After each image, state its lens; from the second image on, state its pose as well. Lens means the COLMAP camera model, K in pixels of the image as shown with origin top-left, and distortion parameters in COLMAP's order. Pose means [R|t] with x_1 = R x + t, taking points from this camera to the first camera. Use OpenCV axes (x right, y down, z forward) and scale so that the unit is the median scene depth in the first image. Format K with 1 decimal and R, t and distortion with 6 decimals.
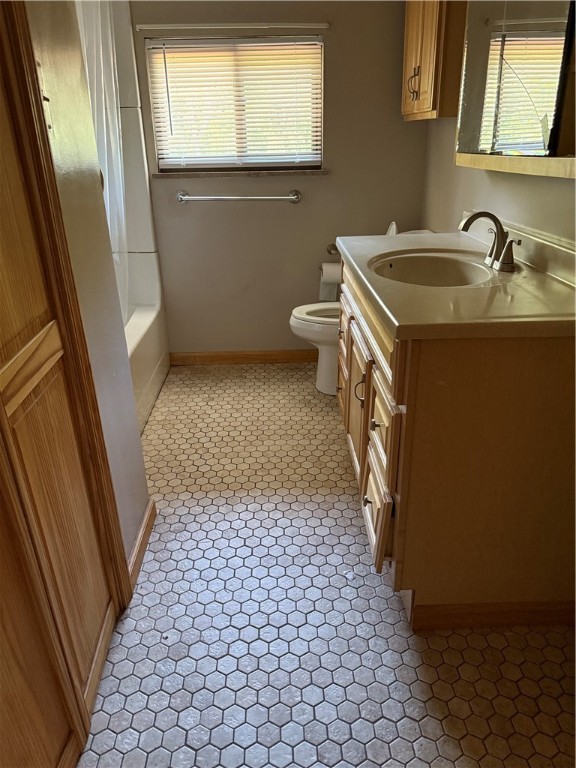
lens RADIAL K [[545.6, 0, 288.5], [0, 545.6, 388.4], [0, 0, 1]] dist [0.045161, -0.047548]
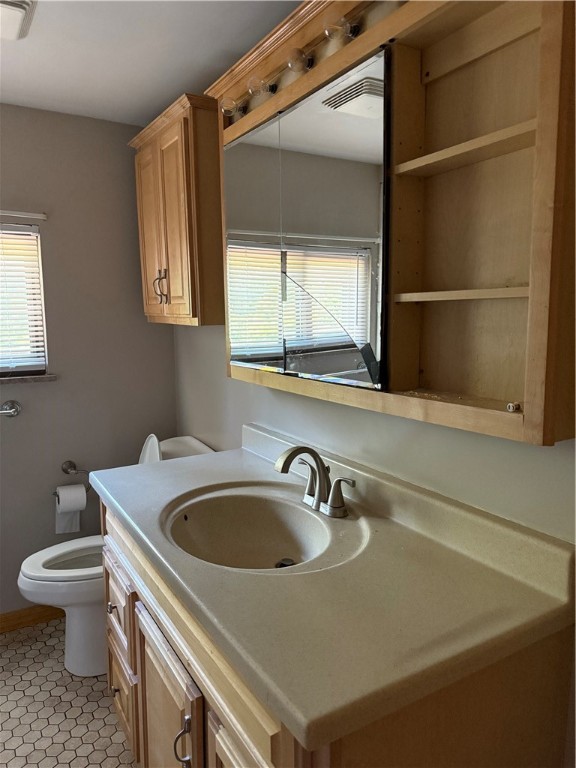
lens RADIAL K [[545.6, 0, 294.9], [0, 545.6, 401.4], [0, 0, 1]] dist [0.045161, -0.047548]
pose [[0.866139, -0.059515, 0.496247, -0.028555], [0.189429, 0.957899, -0.215745, -0.137872], [-0.462515, 0.280869, 0.840948, 0.202587]]
